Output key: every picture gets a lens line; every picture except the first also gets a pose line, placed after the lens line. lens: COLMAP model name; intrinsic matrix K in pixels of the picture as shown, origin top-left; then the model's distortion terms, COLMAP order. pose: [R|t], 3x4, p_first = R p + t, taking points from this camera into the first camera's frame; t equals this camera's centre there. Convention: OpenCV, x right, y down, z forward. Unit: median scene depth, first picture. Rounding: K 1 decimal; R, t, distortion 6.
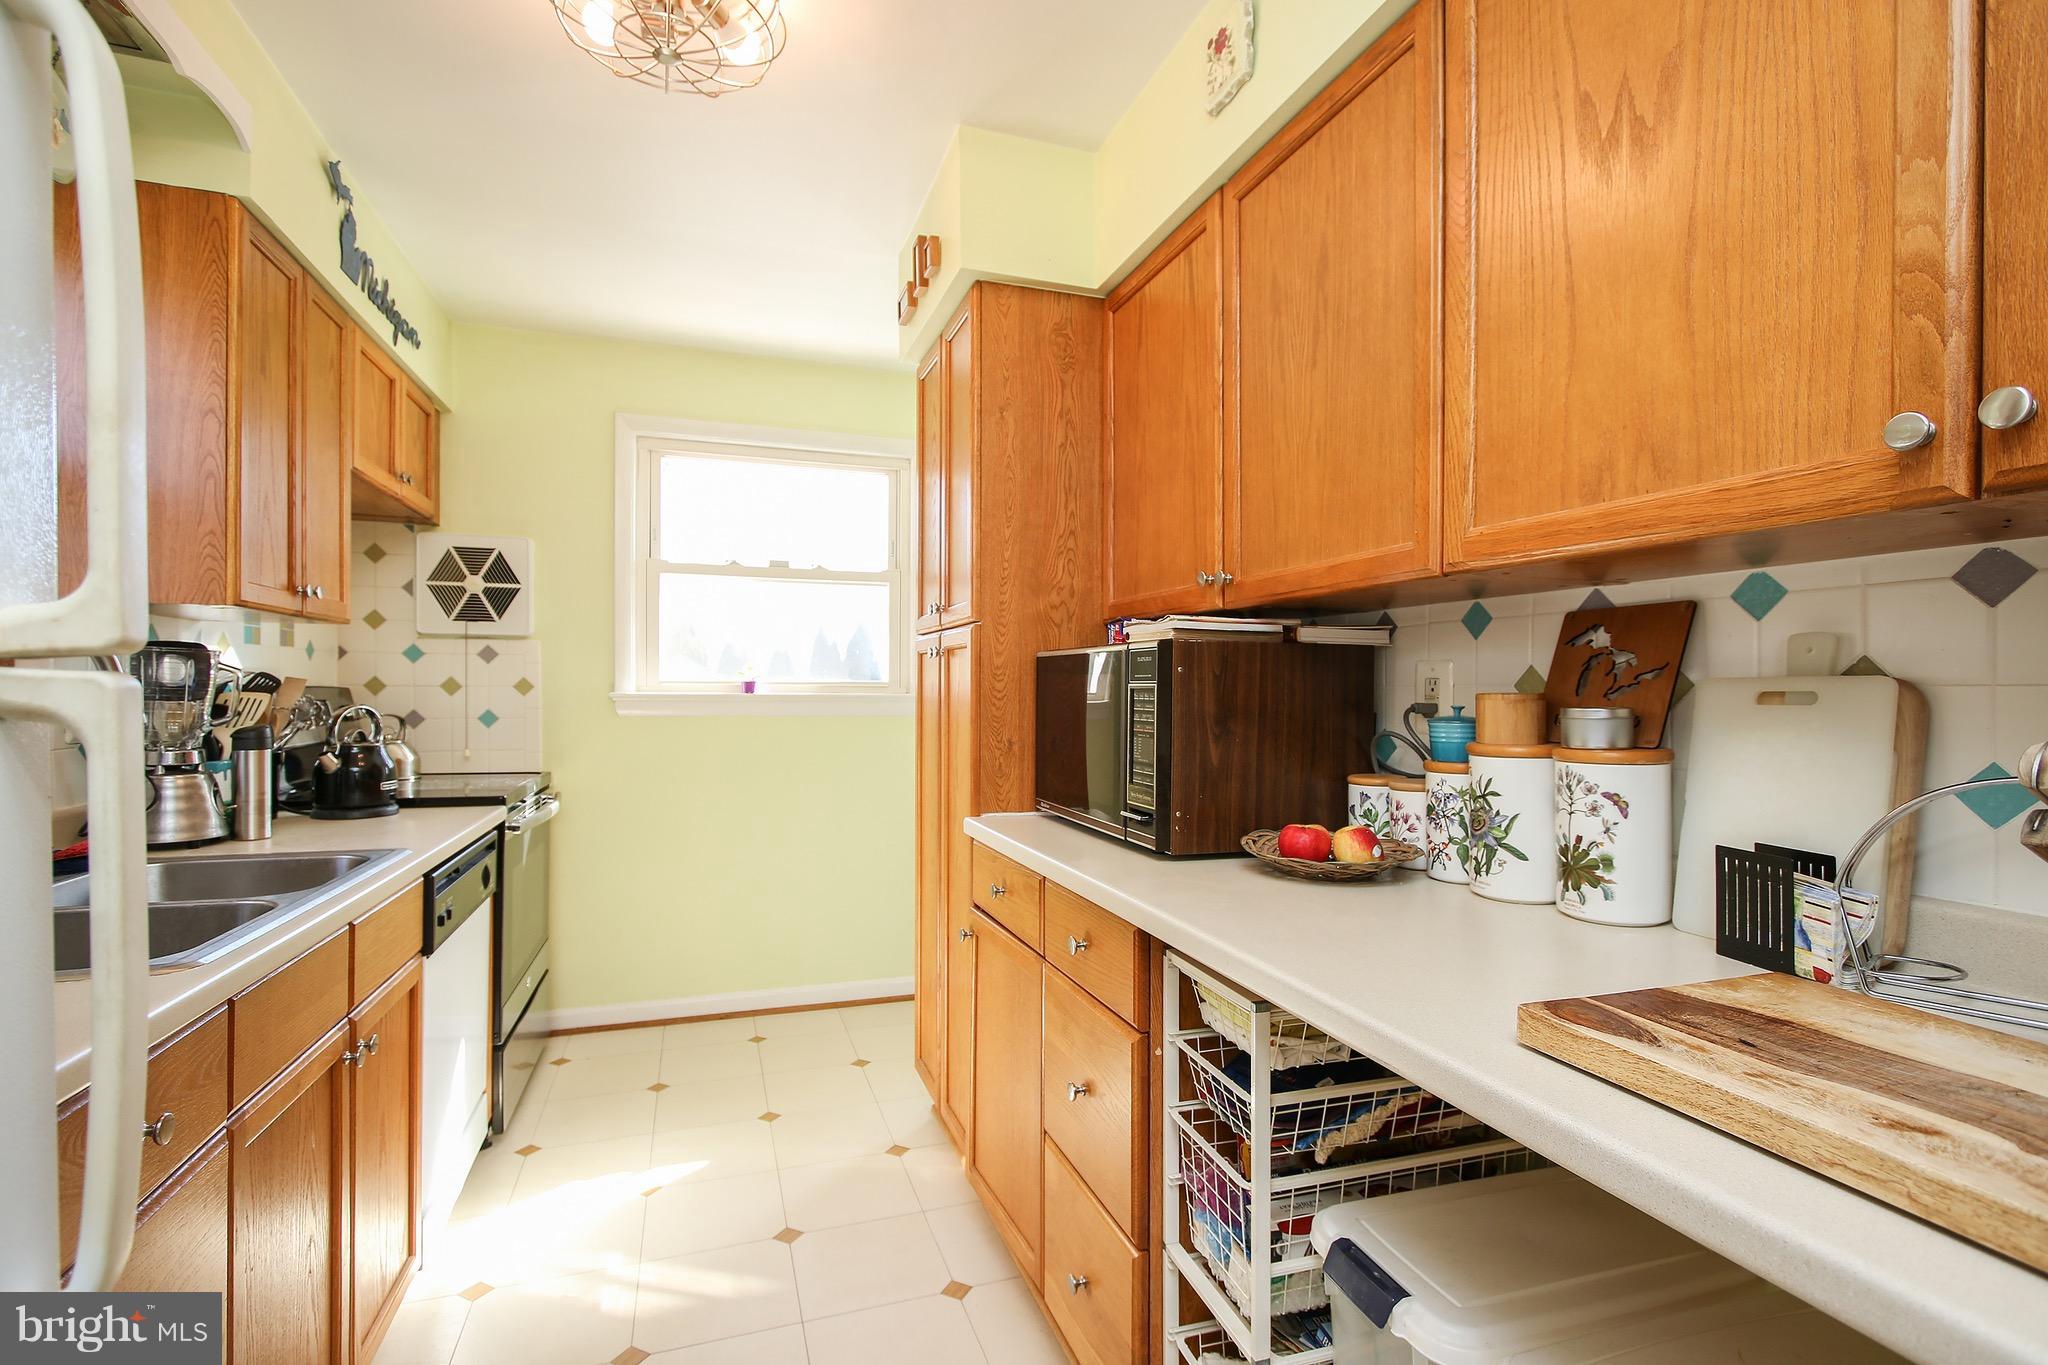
lens RADIAL K [[958.0, 0, 1037.8], [0, 958.0, 689.6], [0, 0, 1]] dist [0.001880, 0.001837]
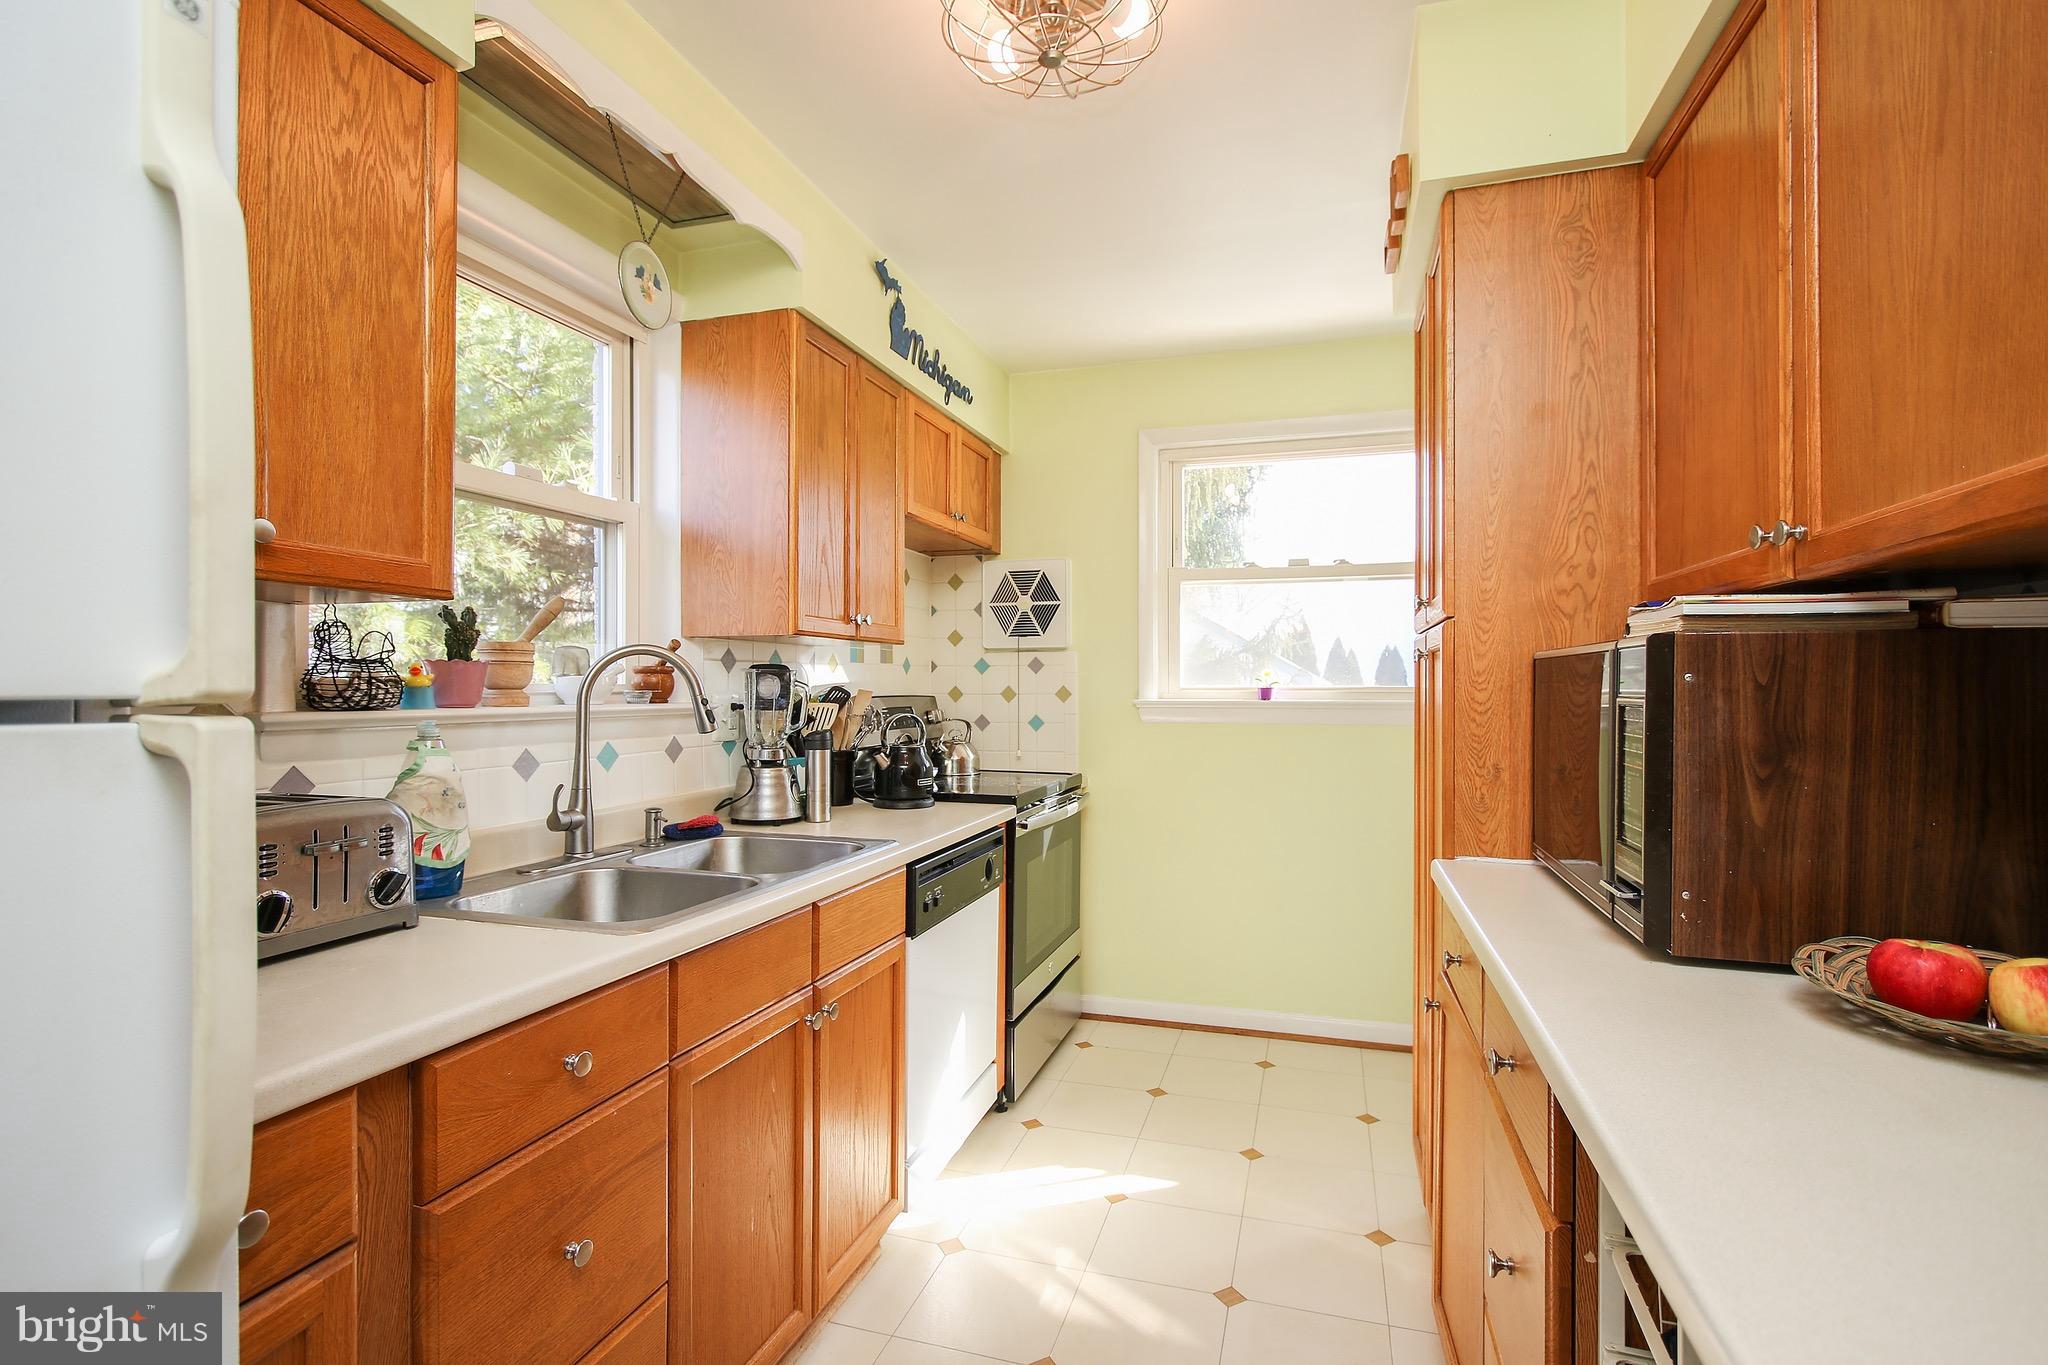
lens RADIAL K [[958.0, 0, 1037.8], [0, 958.0, 689.6], [0, 0, 1]] dist [0.001880, 0.001837]
pose [[0.807418, -0.005342, -0.589956, 0.129971], [0.005657, 0.999983, -0.001312, -0.010556], [0.589953, -0.002278, 0.807434, 0.146179]]
